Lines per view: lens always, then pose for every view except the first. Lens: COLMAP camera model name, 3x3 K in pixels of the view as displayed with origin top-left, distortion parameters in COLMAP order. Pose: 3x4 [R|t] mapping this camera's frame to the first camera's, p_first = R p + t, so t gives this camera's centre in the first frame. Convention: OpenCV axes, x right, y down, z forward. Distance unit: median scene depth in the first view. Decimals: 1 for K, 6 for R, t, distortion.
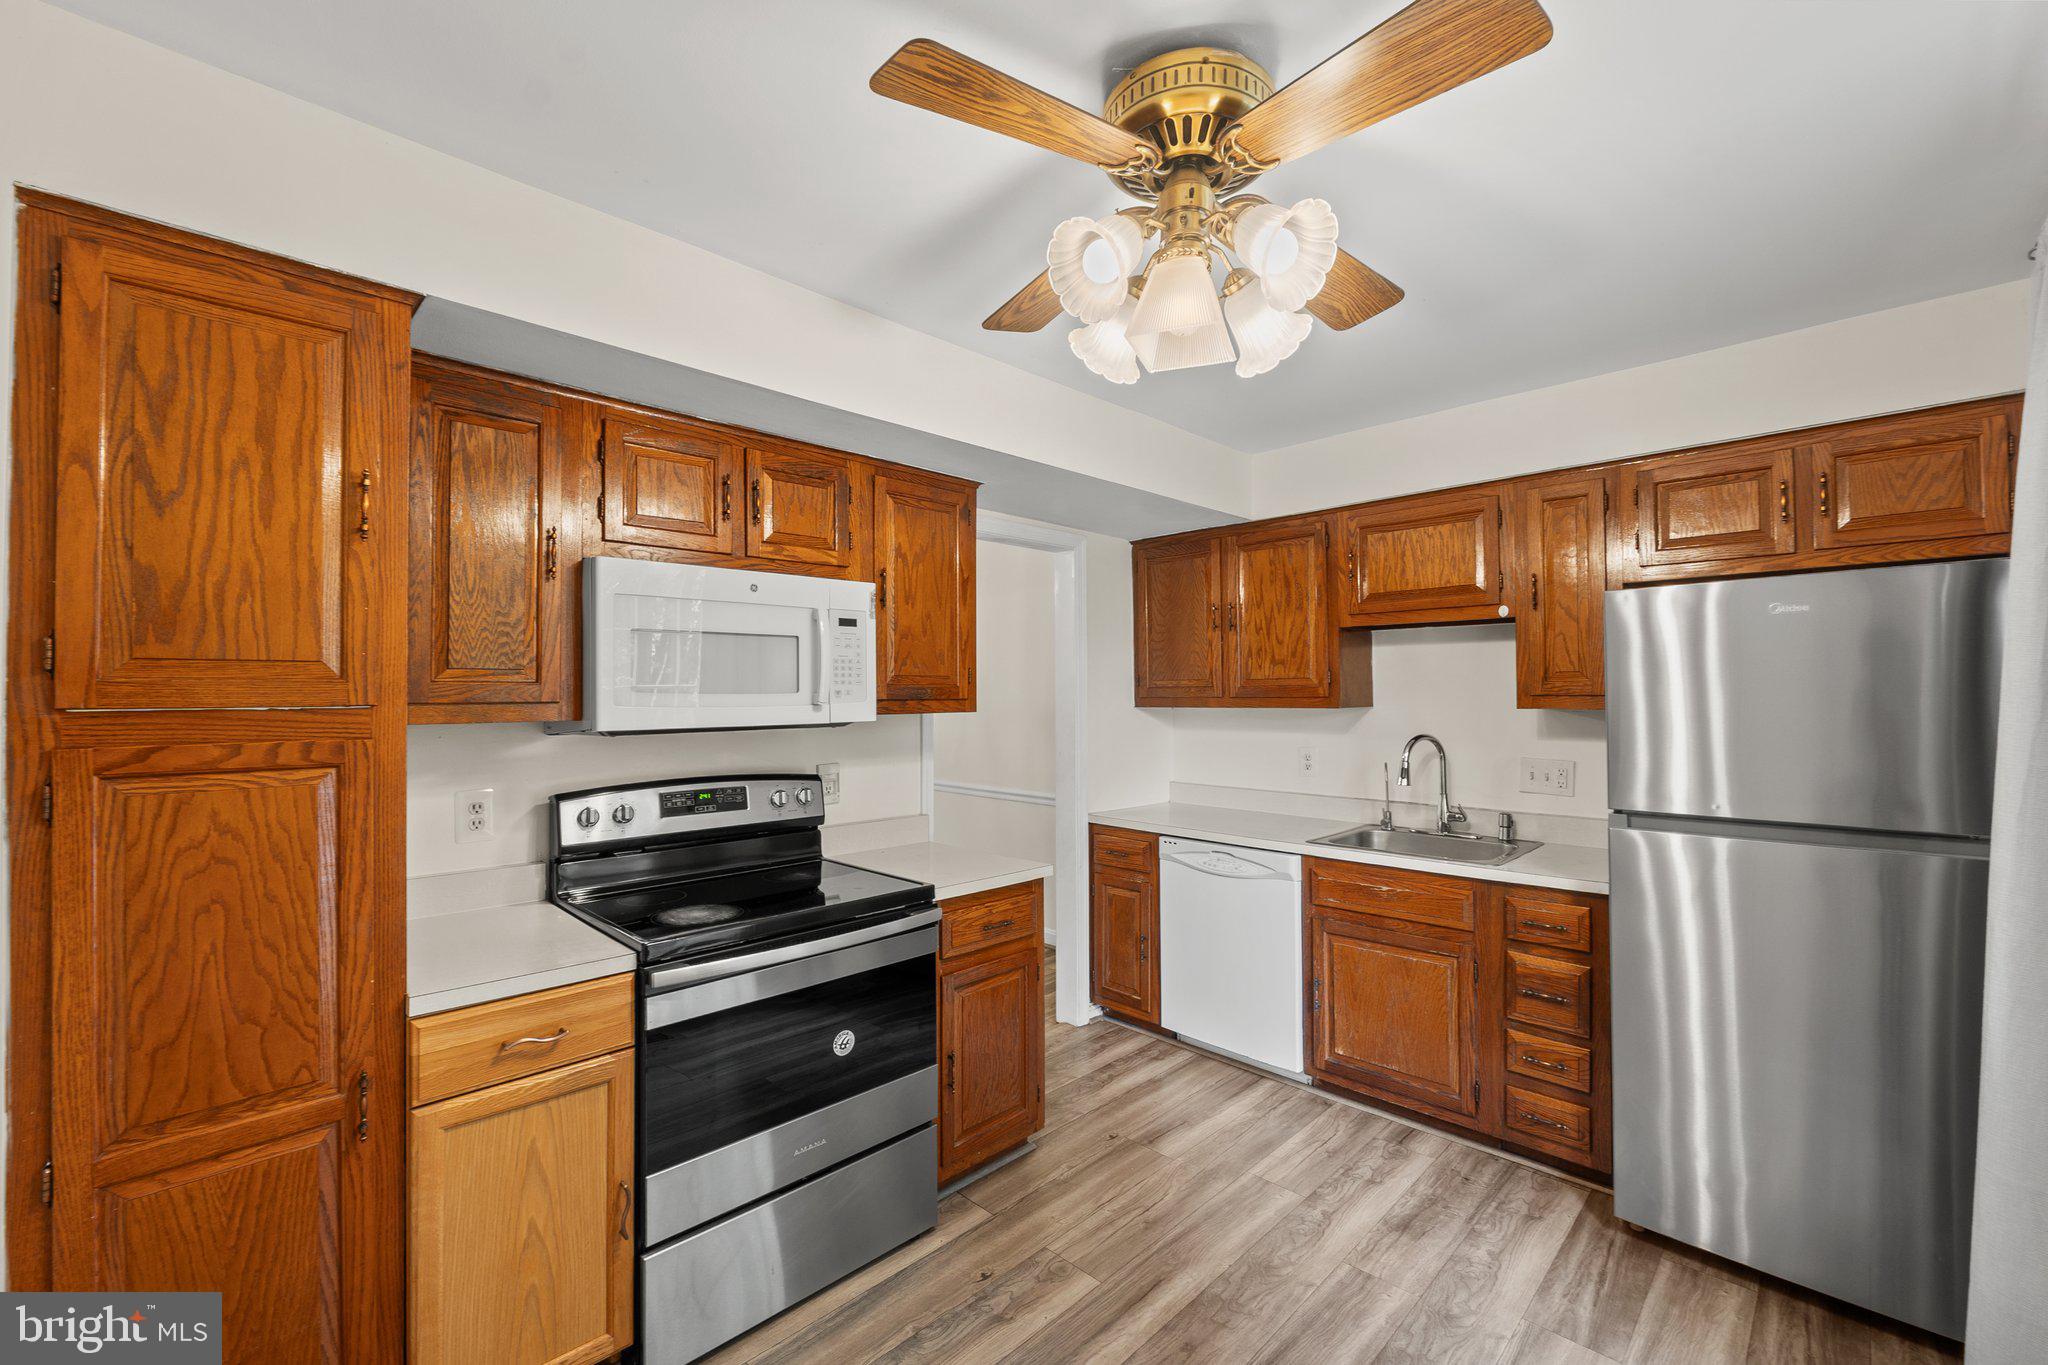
lens RADIAL K [[844.5, 0, 1022.9], [0, 844.5, 680.9], [0, 0, 1]] dist [-0.015414, 0.000679]
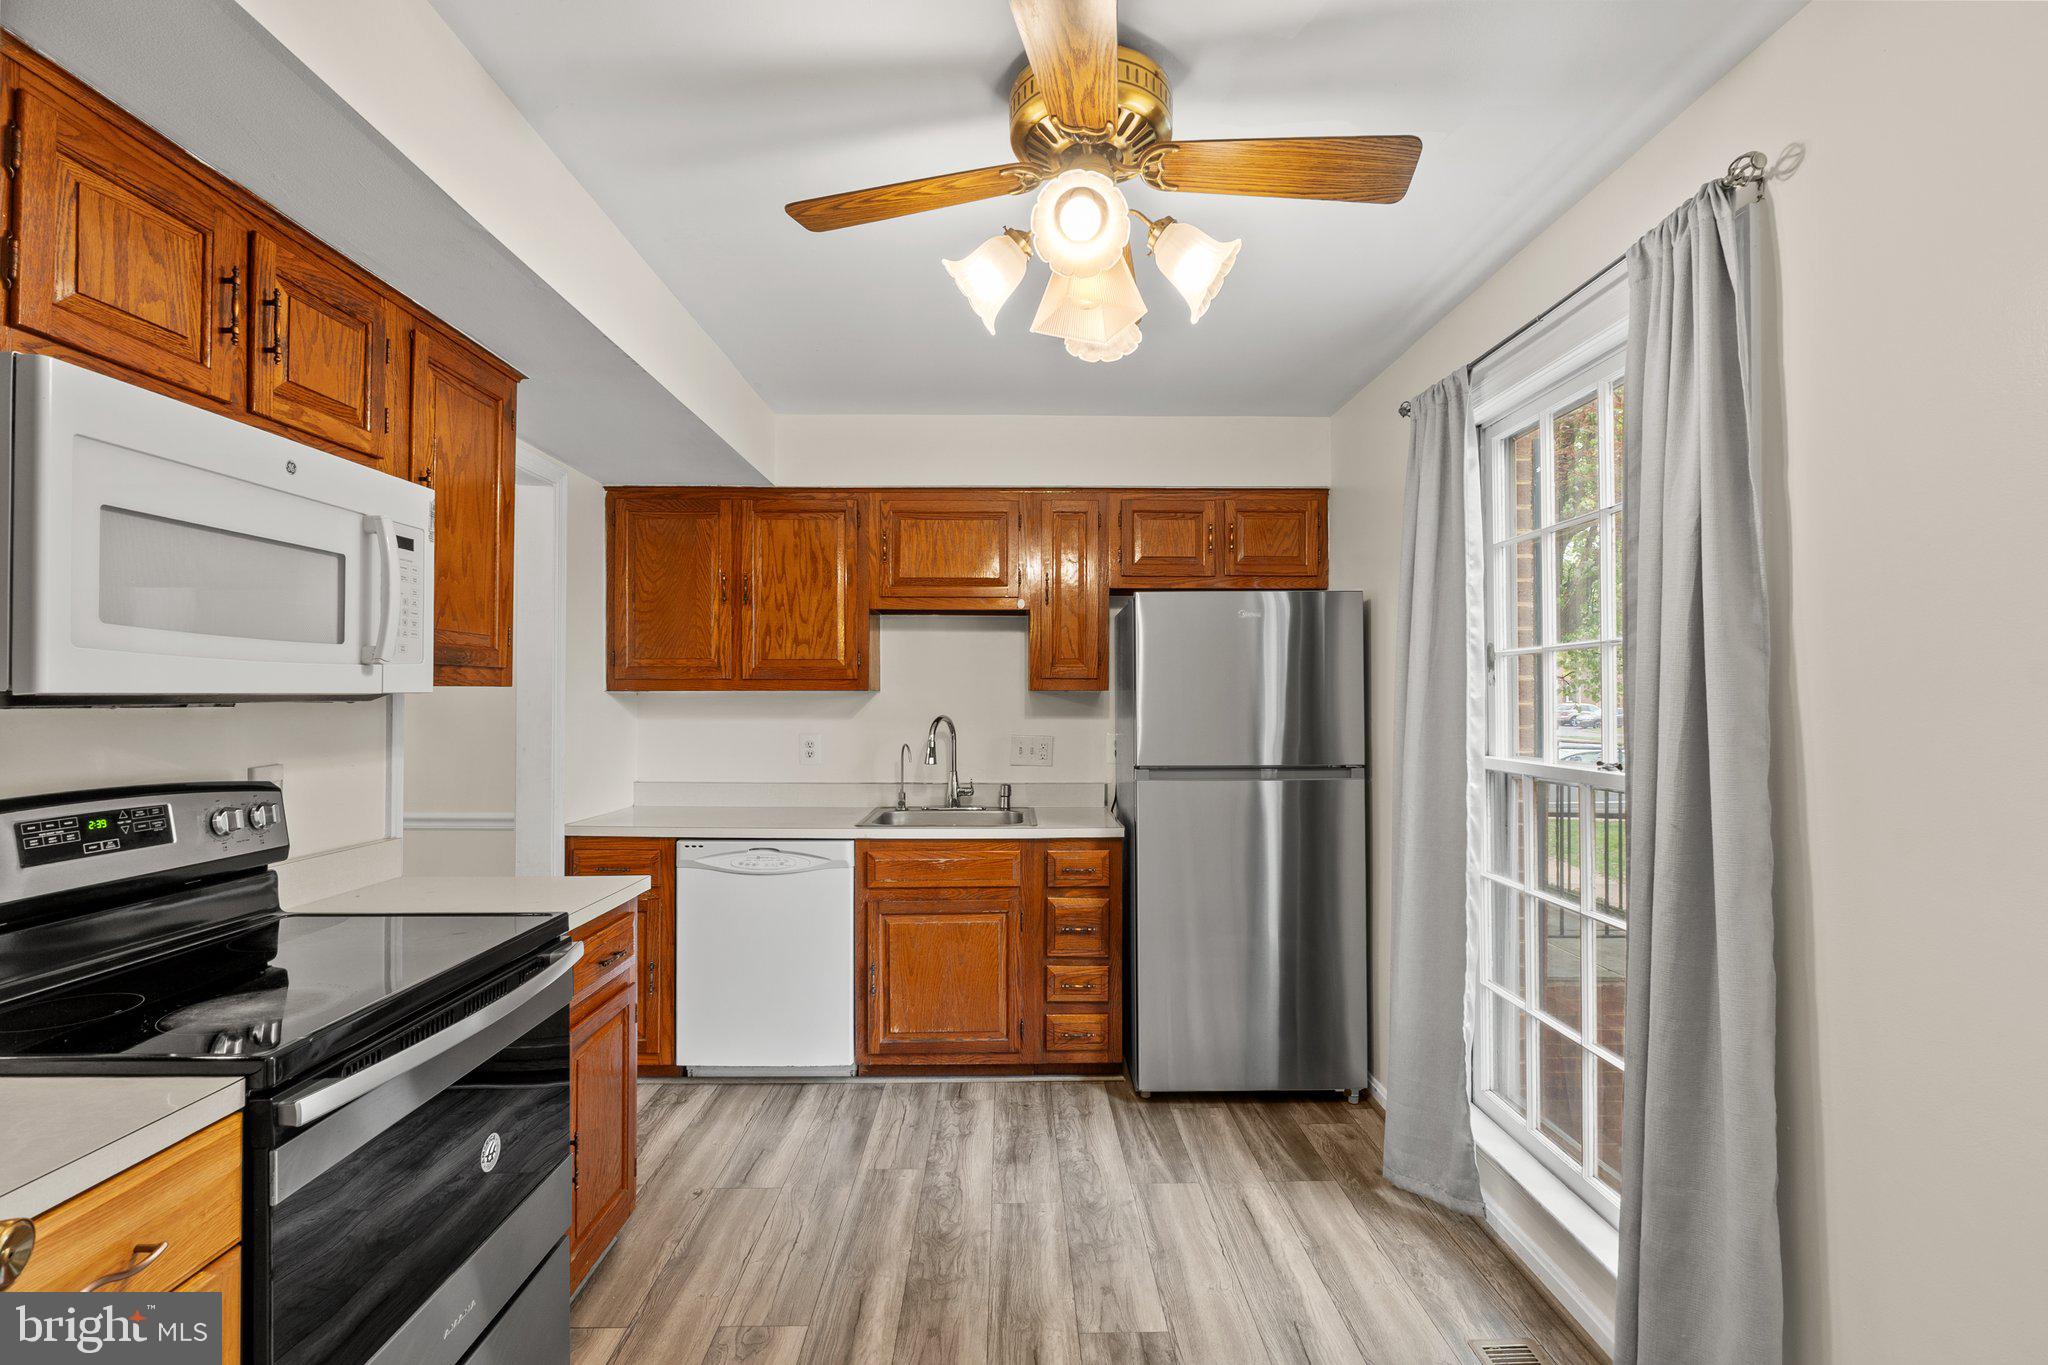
lens RADIAL K [[950.6, 0, 1019.1], [0, 950.6, 686.6], [0, 0, 1]] dist [-0.011507, 0.000821]
pose [[0.689725, 0.014373, 0.723929, -0.391130], [-0.016344, 0.999857, -0.004279, 0.036969], [-0.723887, -0.008880, 0.689861, 0.128173]]
